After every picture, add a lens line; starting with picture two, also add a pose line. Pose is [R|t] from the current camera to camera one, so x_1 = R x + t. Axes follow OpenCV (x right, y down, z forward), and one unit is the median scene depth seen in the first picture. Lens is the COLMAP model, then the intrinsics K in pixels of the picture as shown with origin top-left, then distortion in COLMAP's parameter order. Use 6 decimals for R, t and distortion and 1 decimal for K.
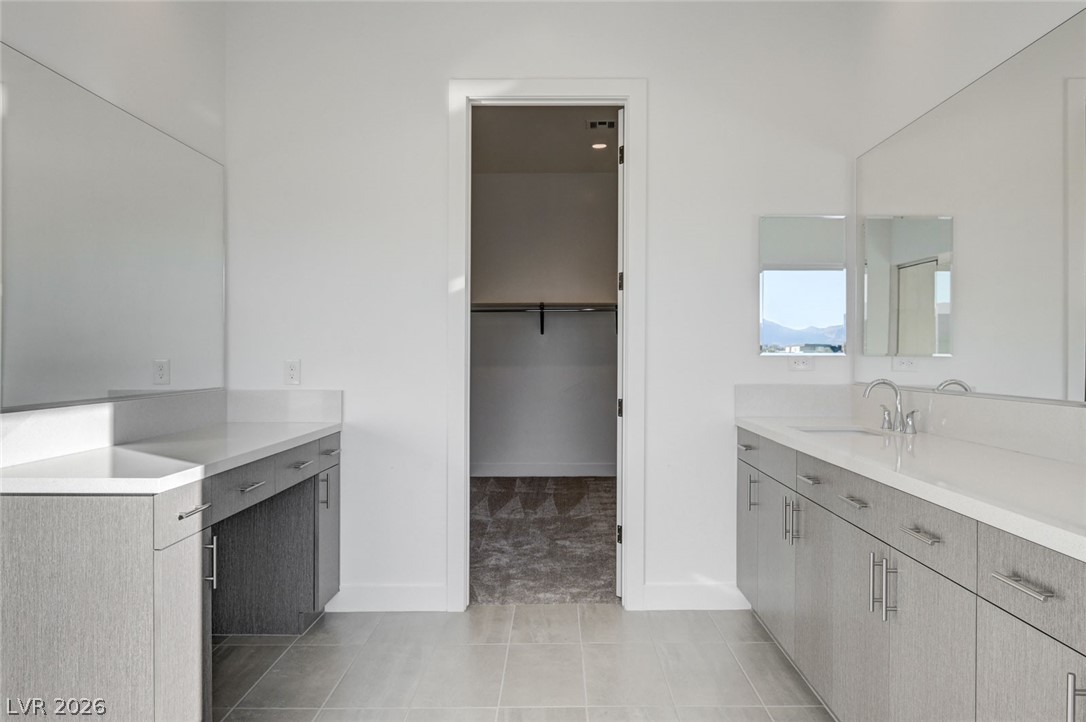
lens RADIAL K [[655.1, 0, 543.0], [0, 655.1, 361.0], [0, 0, 1]] dist [-0.000017, -0.000029]
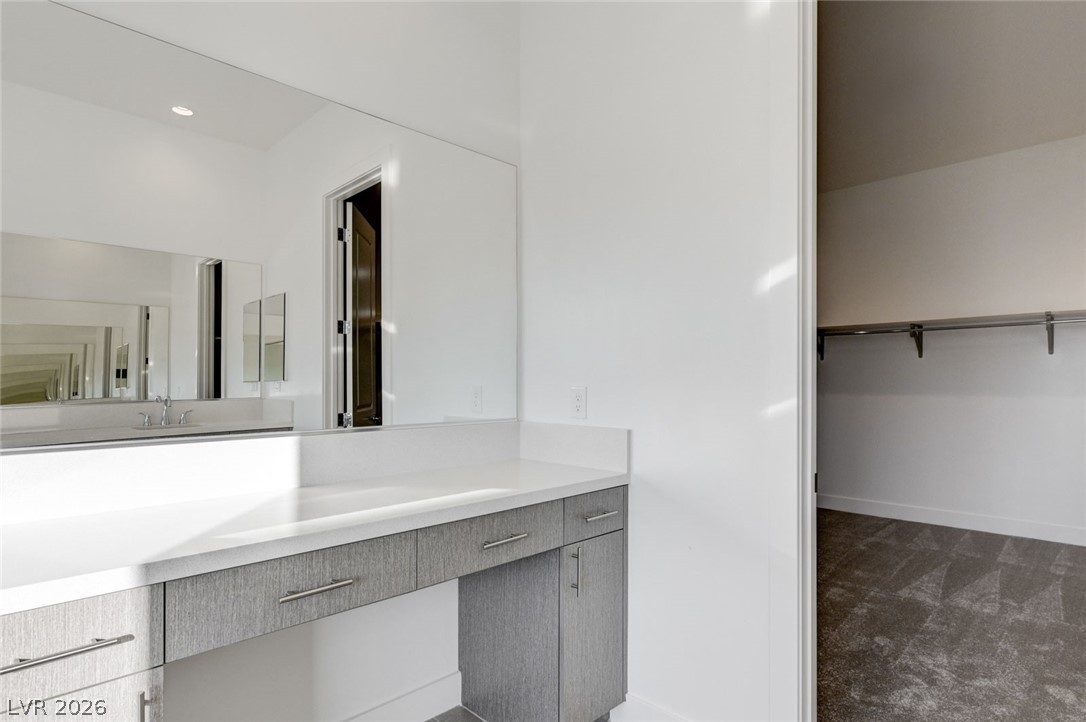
lens RADIAL K [[571.4, 0, 545.5], [0, 571.4, 377.5], [0, 0, 1]] dist [0.000428, -0.000206]
pose [[0.736930, -0.006634, -0.675936, 0.039196], [-0.004196, 0.999888, -0.014388, -0.002745], [0.675956, 0.013439, 0.736820, 0.294129]]
